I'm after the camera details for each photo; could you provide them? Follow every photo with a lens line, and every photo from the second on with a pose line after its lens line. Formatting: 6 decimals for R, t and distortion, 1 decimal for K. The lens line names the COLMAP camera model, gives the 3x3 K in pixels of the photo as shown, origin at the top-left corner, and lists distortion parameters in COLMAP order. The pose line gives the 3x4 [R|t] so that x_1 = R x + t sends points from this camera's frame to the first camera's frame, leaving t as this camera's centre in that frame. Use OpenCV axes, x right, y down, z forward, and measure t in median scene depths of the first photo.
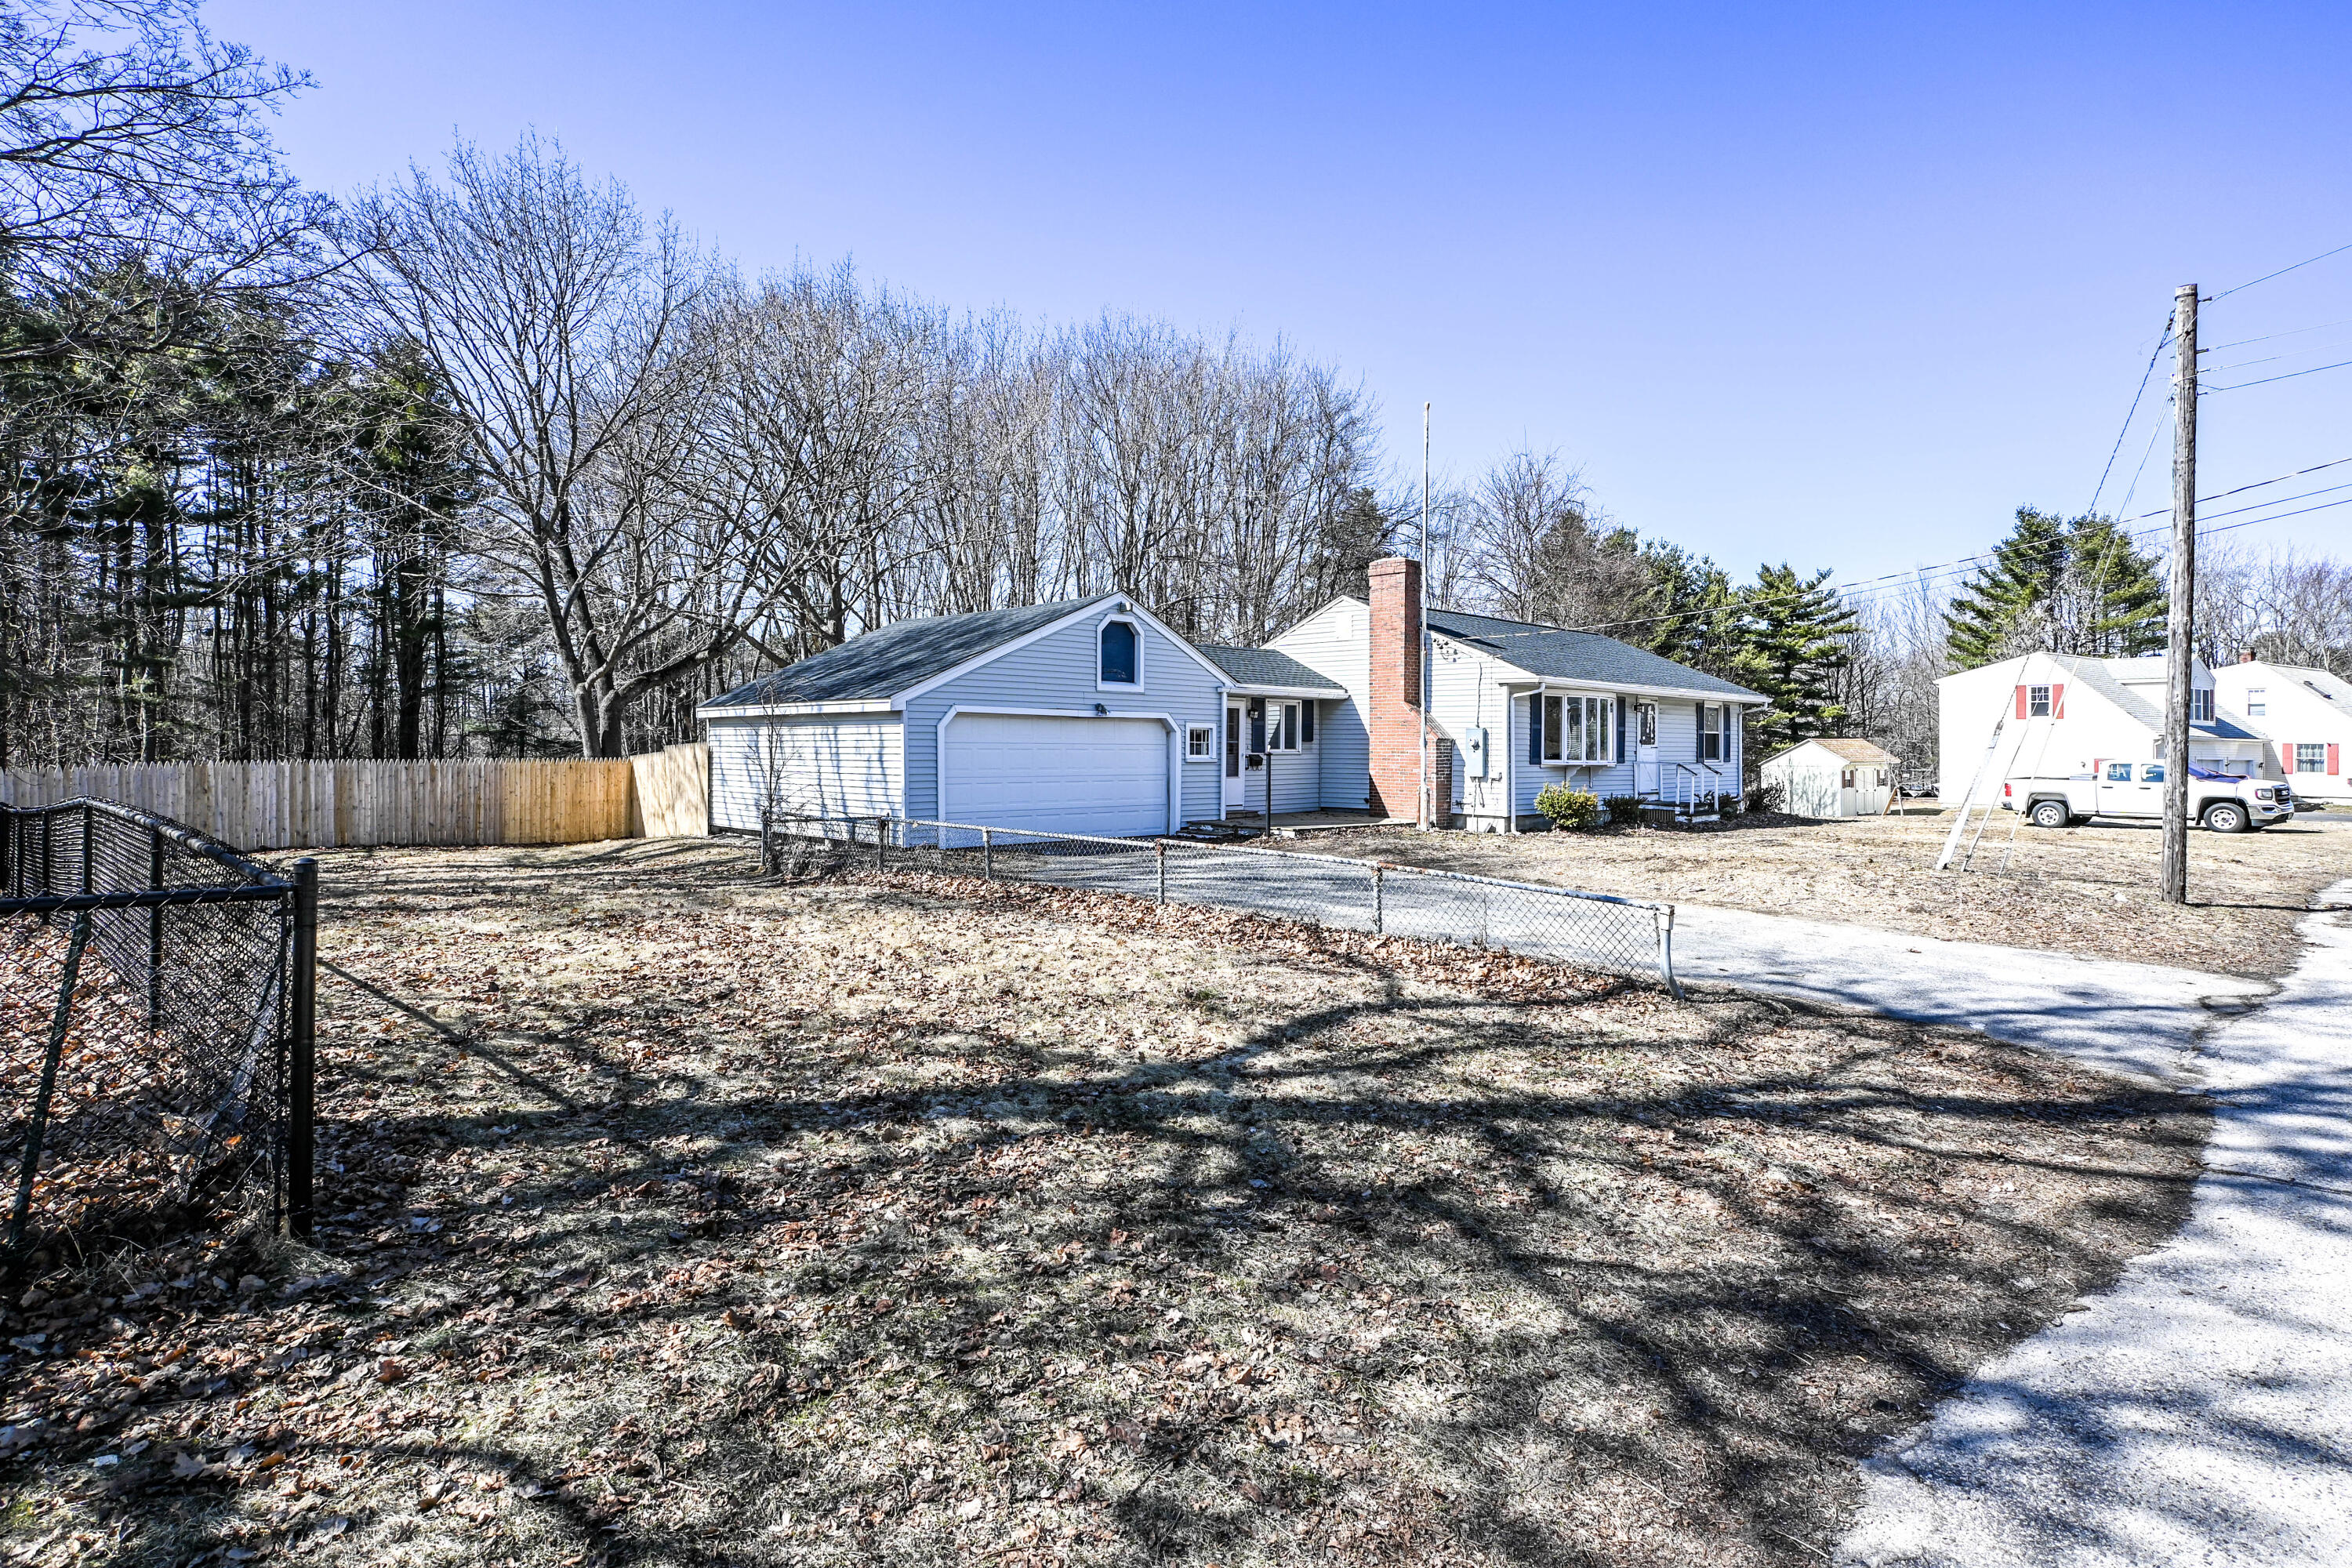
lens RADIAL K [[1198.4, 0, 1173.1], [0, 1198.4, 742.6], [0, 0, 1]] dist [0.001765, 0.002685]
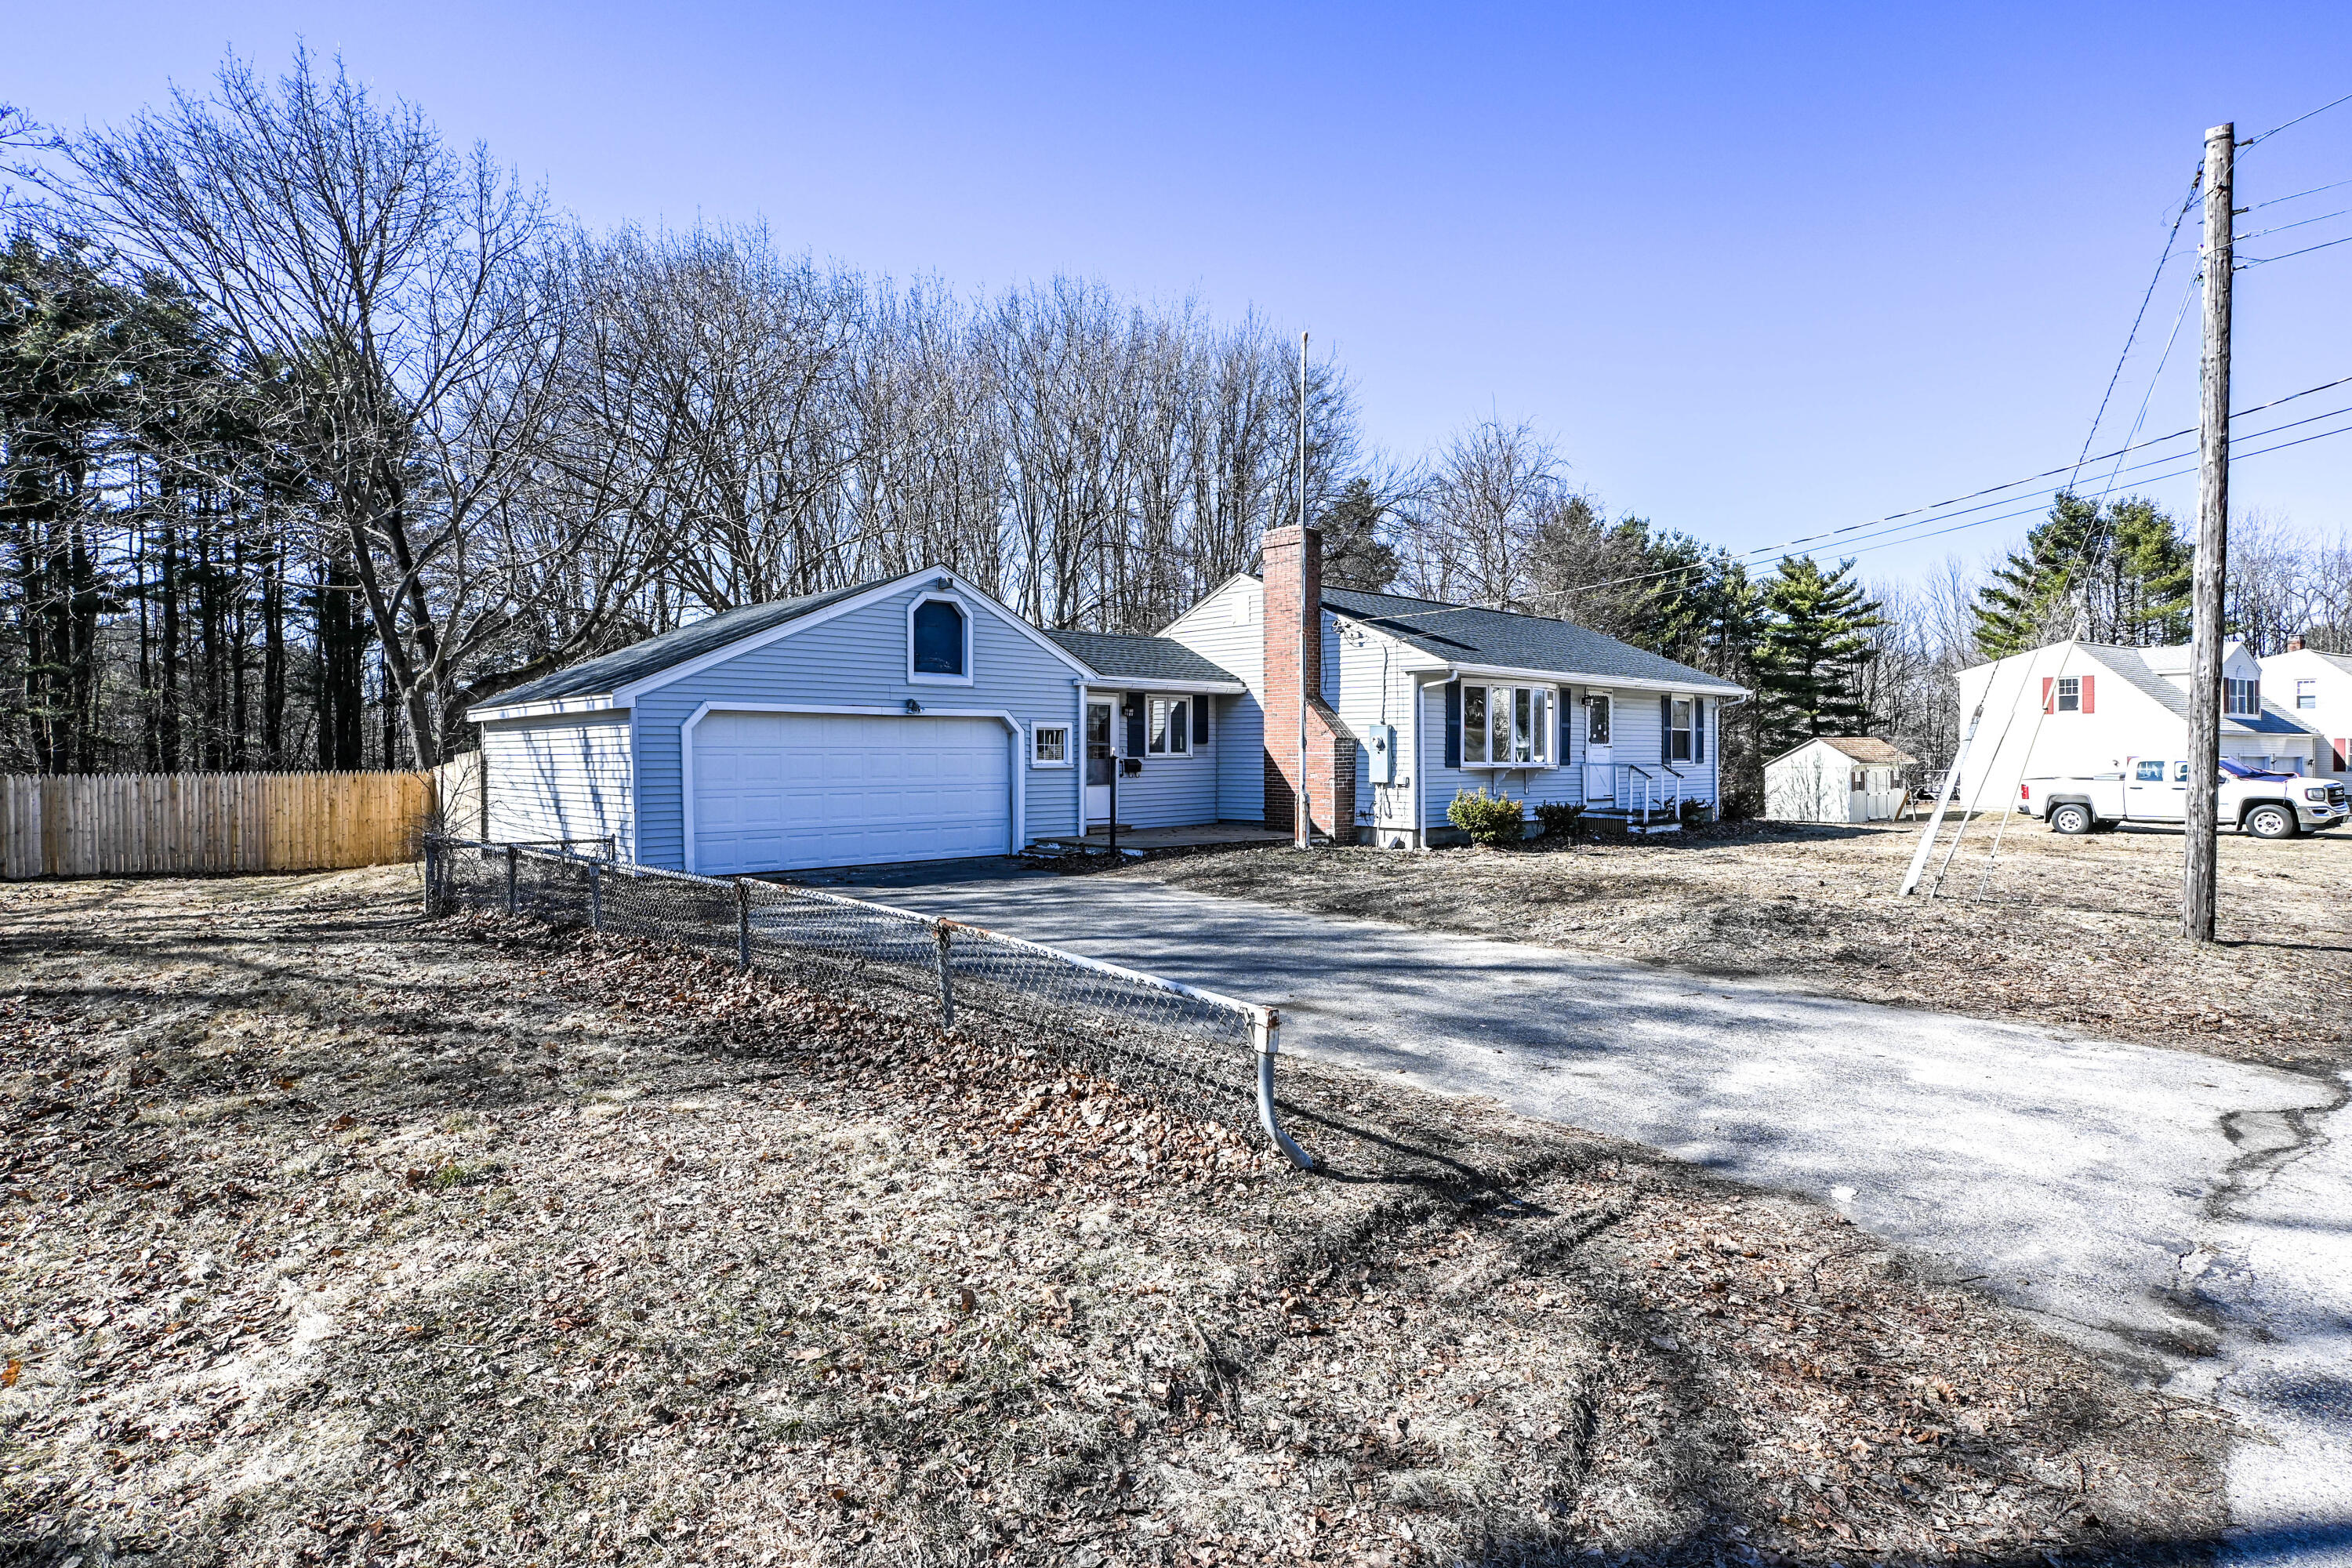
lens RADIAL K [[1198.4, 0, 1201.4], [0, 1198.4, 768.6], [0, 0, 1]] dist [0.001765, 0.002685]
pose [[0.999916, -0.008640, -0.009689, 0.133658], [0.008796, 0.999830, 0.016188, 0.003580], [0.009547, -0.016272, 0.999822, 0.149694]]
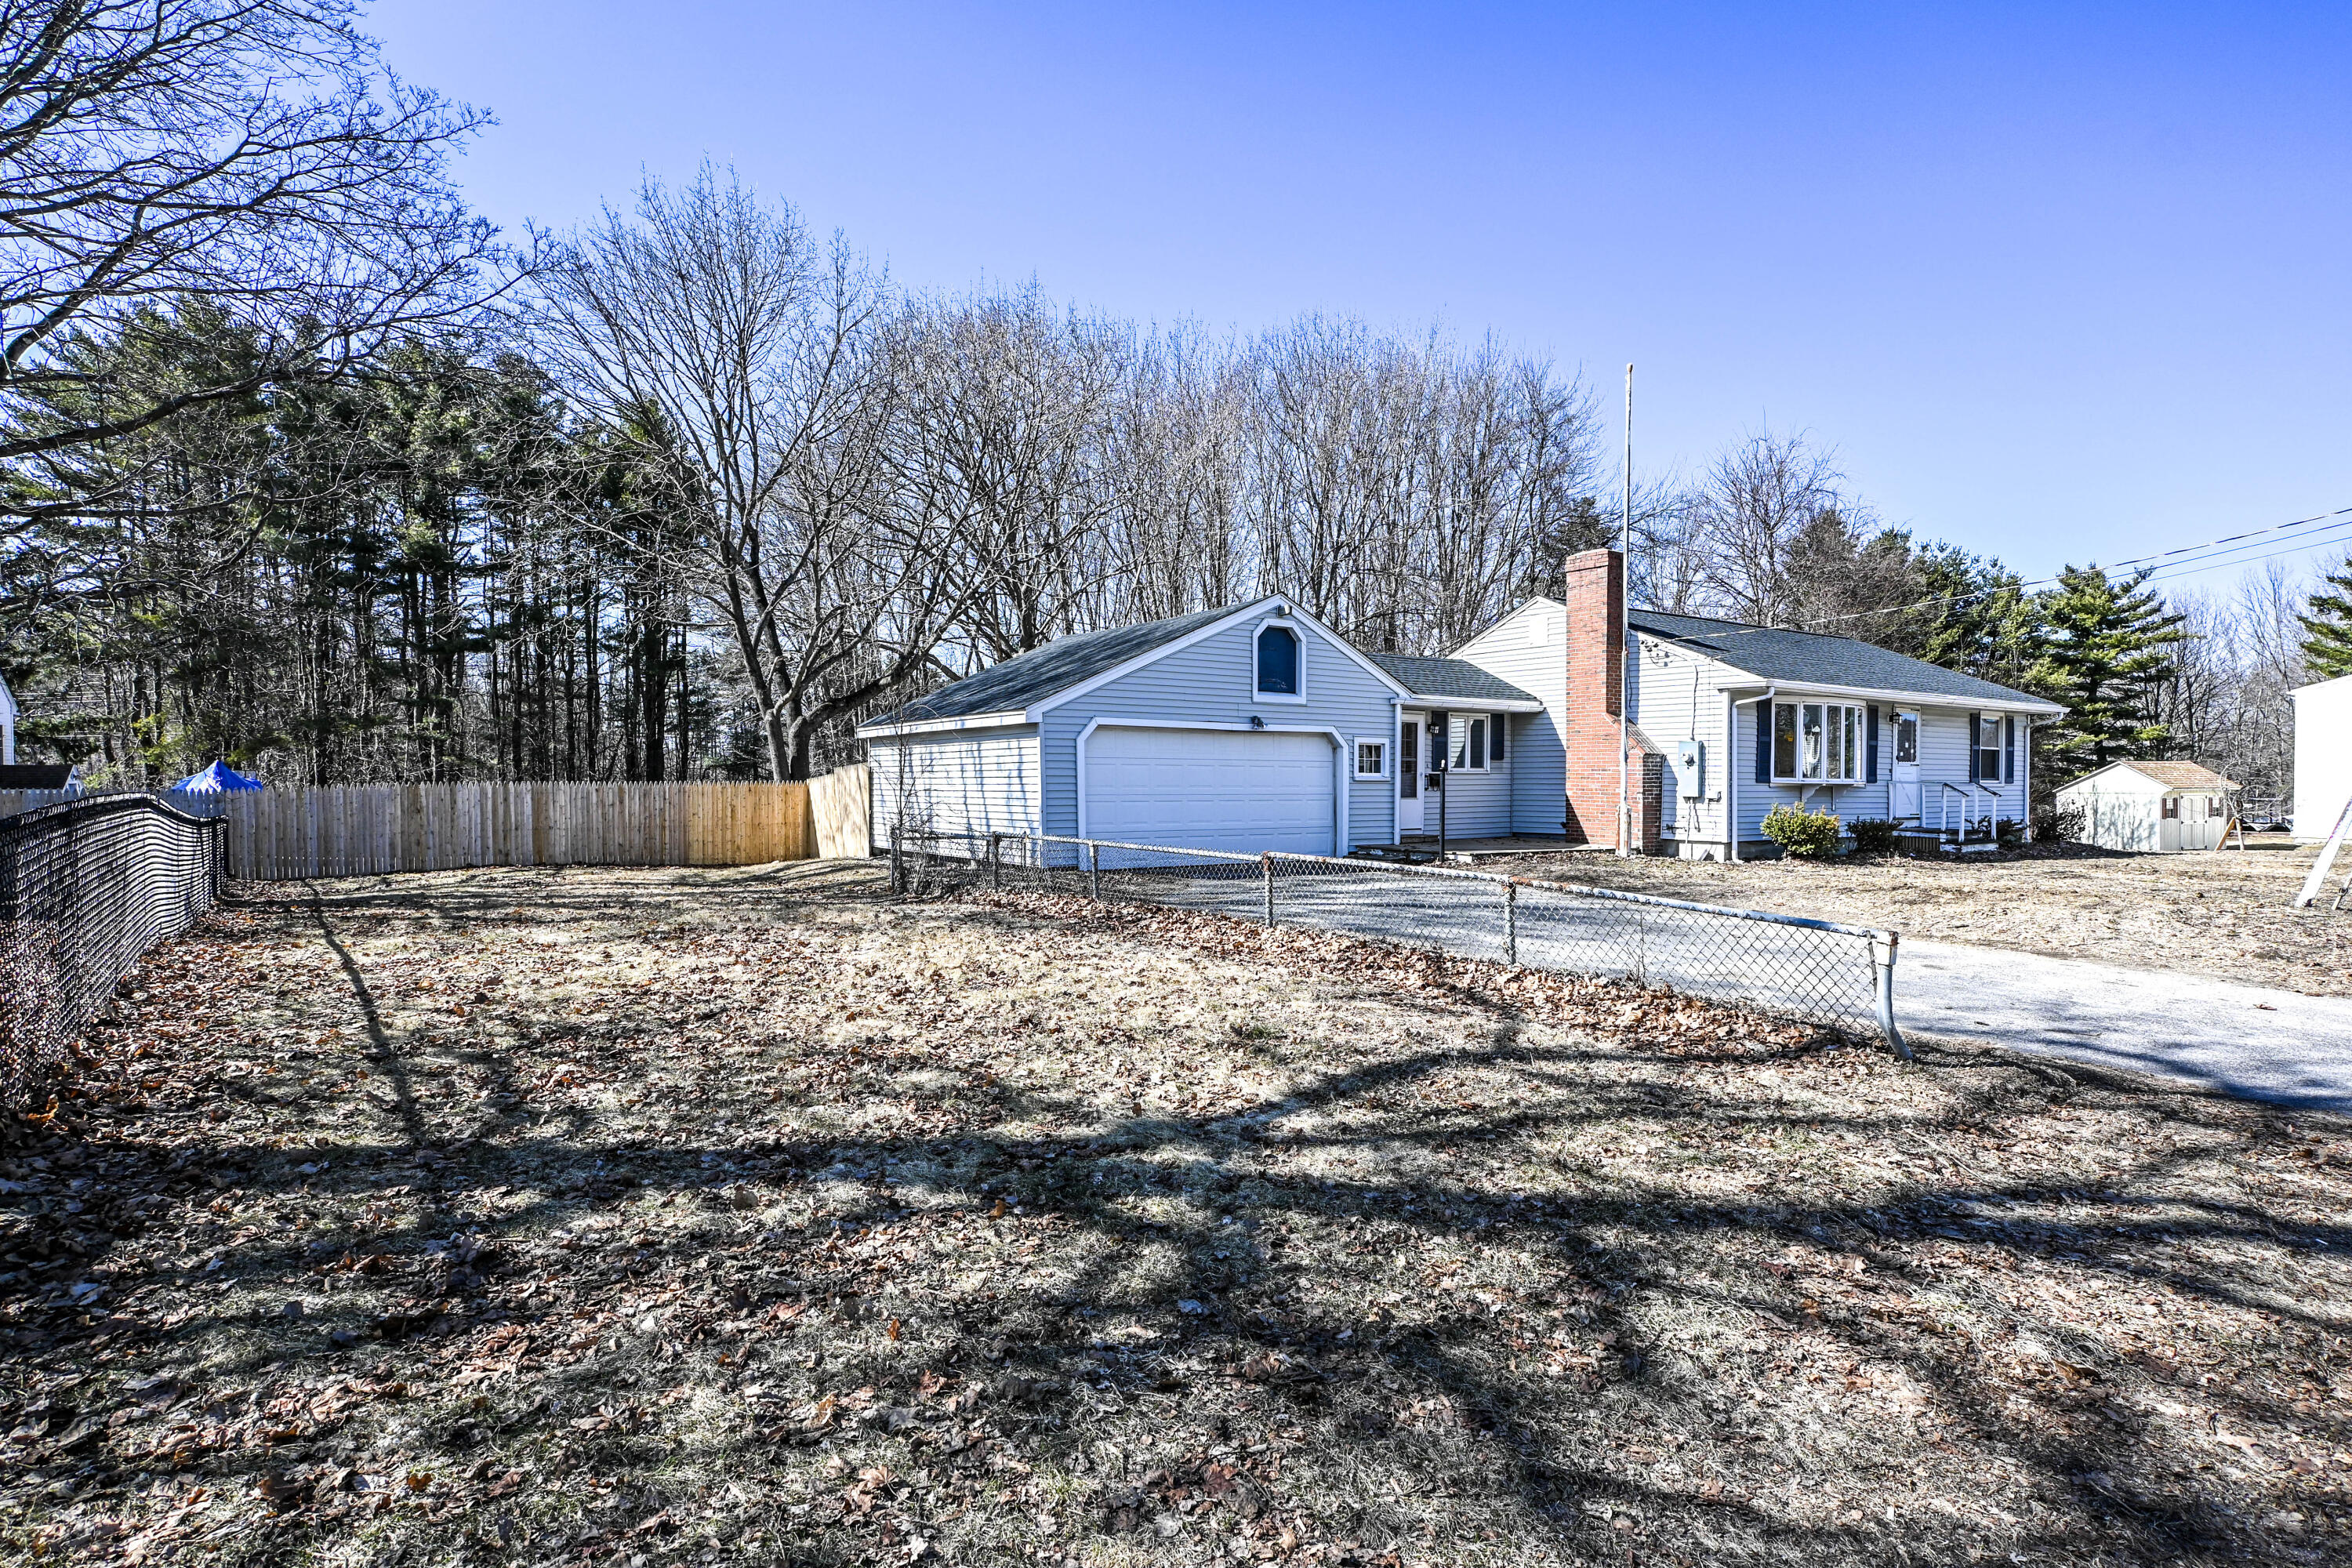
lens RADIAL K [[1198.4, 0, 1181.5], [0, 1198.4, 815.4], [0, 0, 1]] dist [0.001765, 0.002685]
pose [[0.984552, 0.001504, -0.175084, 0.039745], [0.003918, 0.999523, 0.030619, 0.013838], [0.175046, -0.030832, 0.984077, 0.070770]]
